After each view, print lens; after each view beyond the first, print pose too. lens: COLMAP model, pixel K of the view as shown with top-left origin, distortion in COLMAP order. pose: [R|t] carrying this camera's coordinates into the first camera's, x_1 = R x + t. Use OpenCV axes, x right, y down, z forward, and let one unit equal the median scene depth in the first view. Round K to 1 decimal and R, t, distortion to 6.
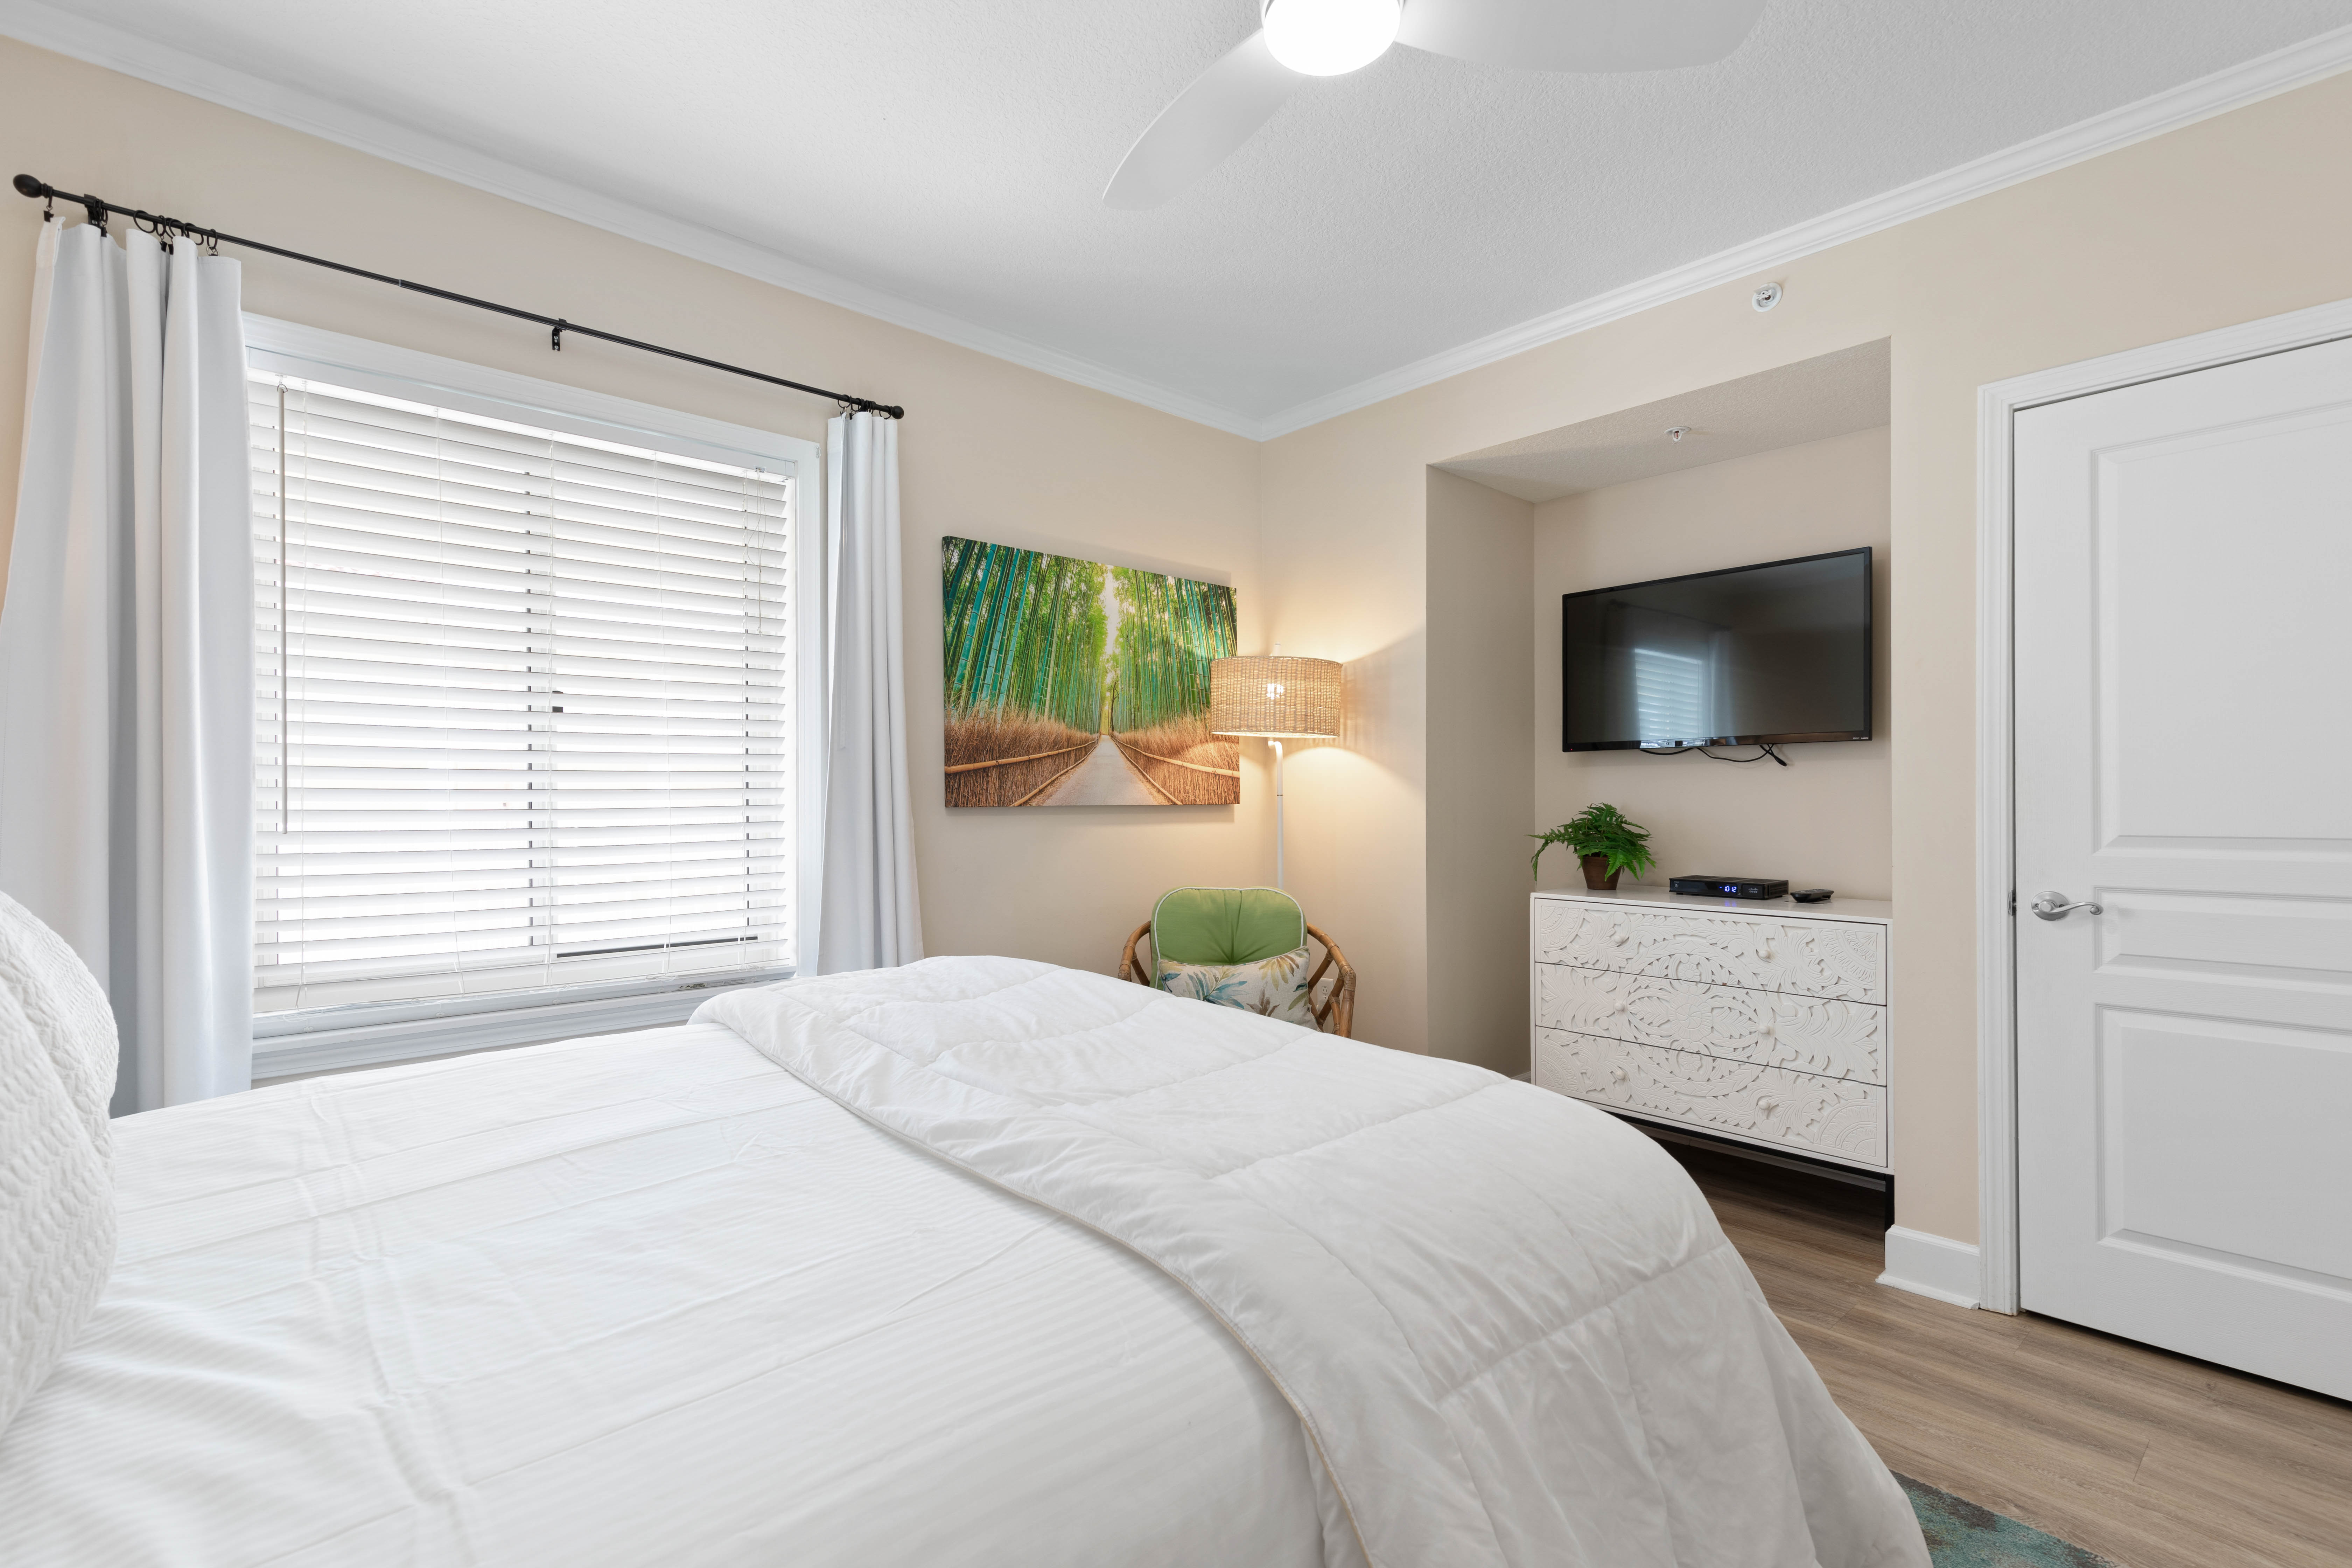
lens RADIAL K [[1057.7, 0, 1169.5], [0, 1057.7, 812.3], [0, 0, 1]] dist [0.003261, 0.000140]
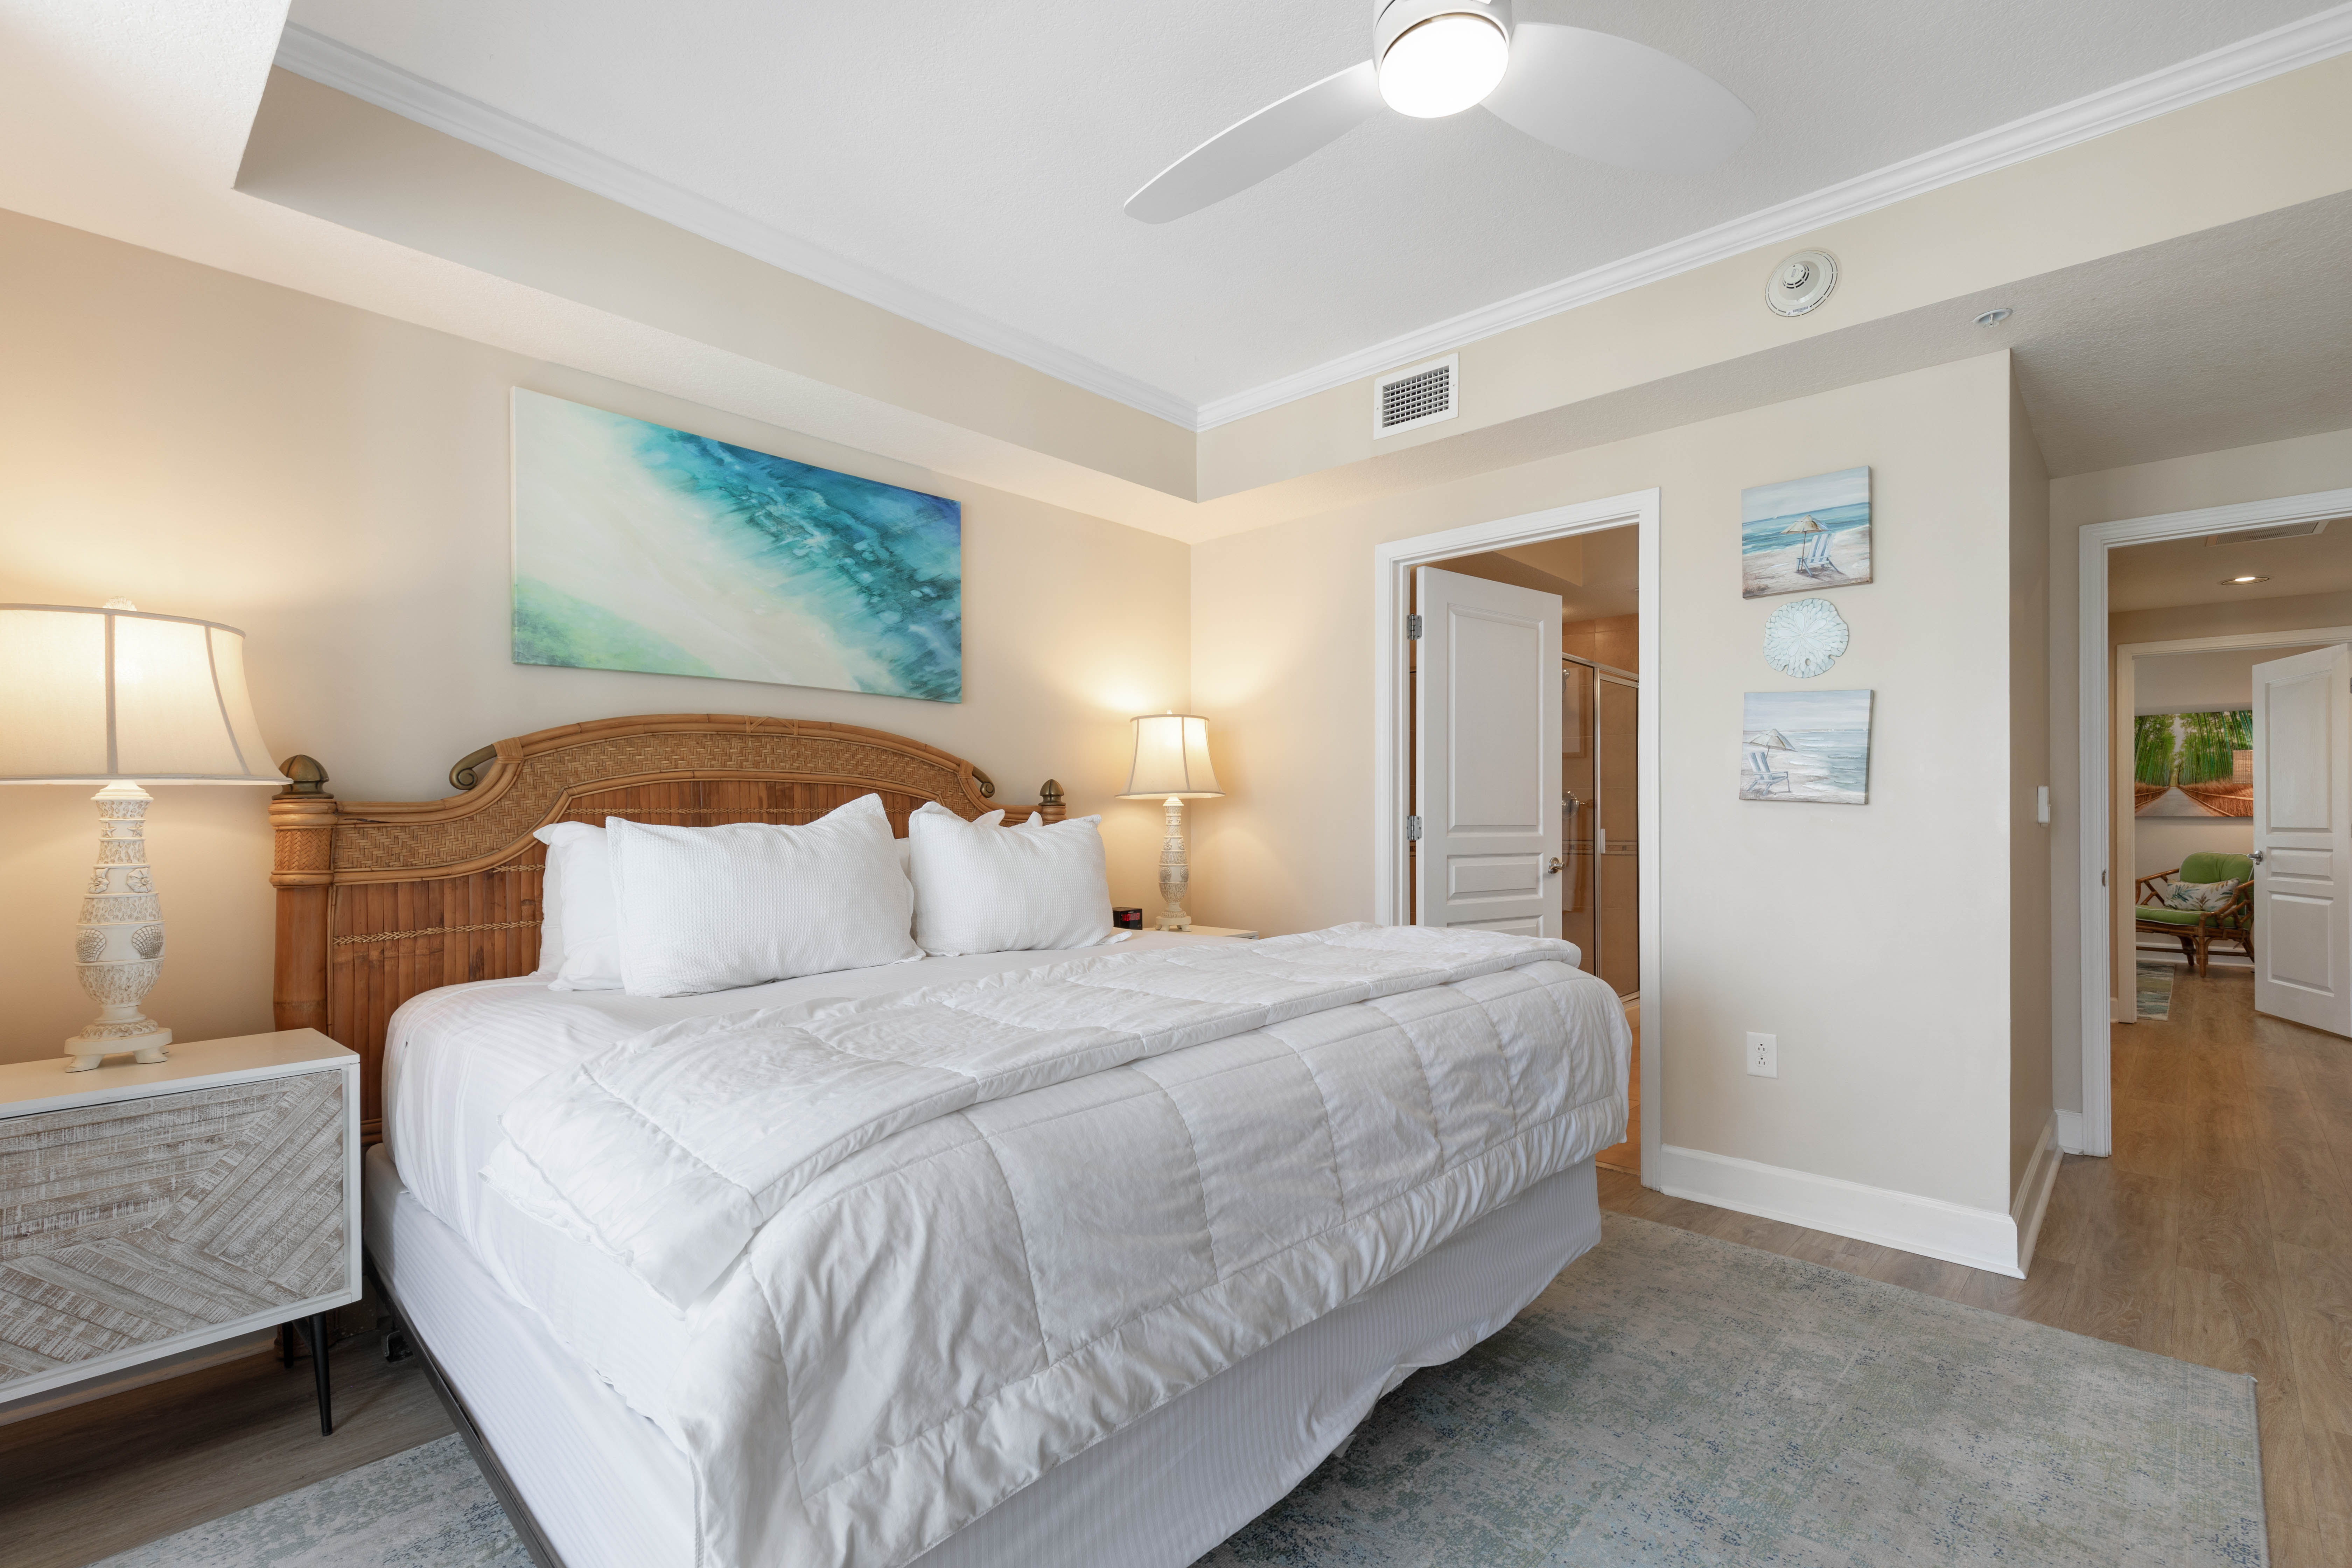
lens RADIAL K [[1057.7, 0, 1169.5], [0, 1057.7, 812.3], [0, 0, 1]] dist [0.003261, 0.000140]
pose [[0.069066, -0.003698, -0.997605, 2.218282], [-0.009902, 0.999941, -0.004393, 0.017023], [0.997563, 0.010181, 0.069026, -1.441561]]
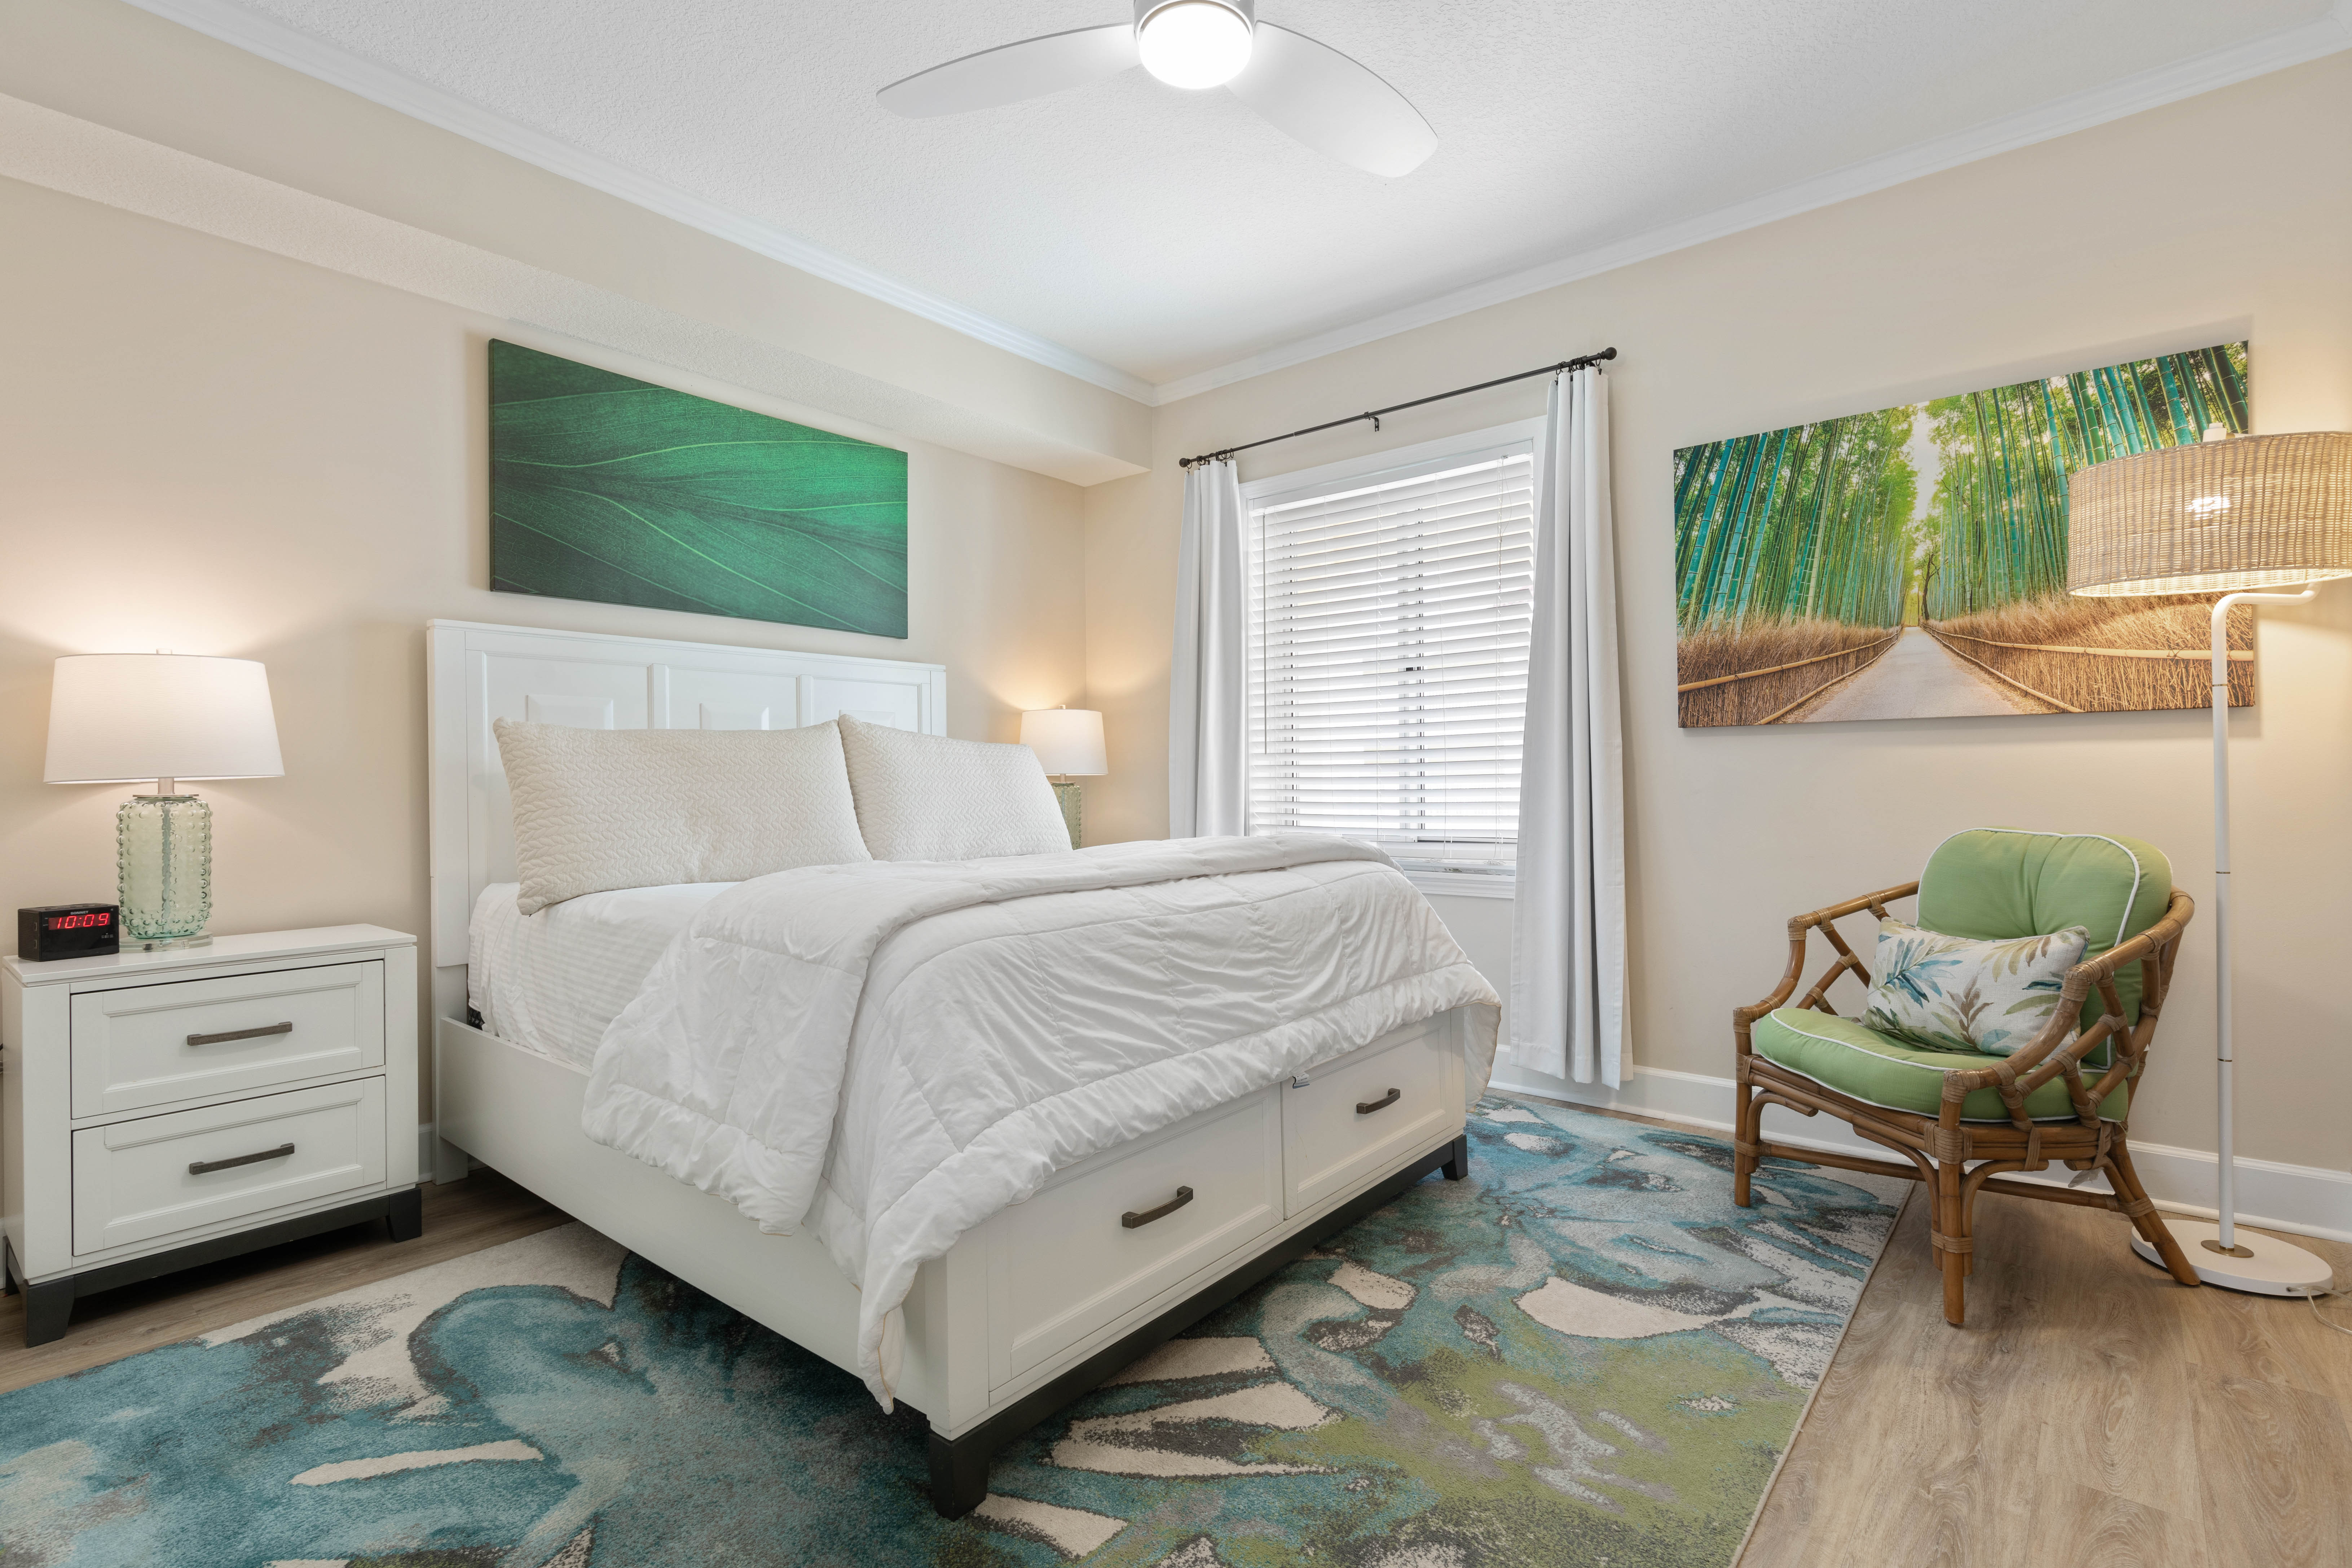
lens RADIAL K [[1096.2, 0, 1176.0], [0, 1096.2, 784.0], [0, 0, 1]] dist [-0.002243, -0.000467]
pose [[0.142702, 0.004782, -0.989754, 0.673911], [-0.002672, 0.999987, 0.004446, 0.040448], [0.989762, 0.002010, 0.142713, 0.371967]]
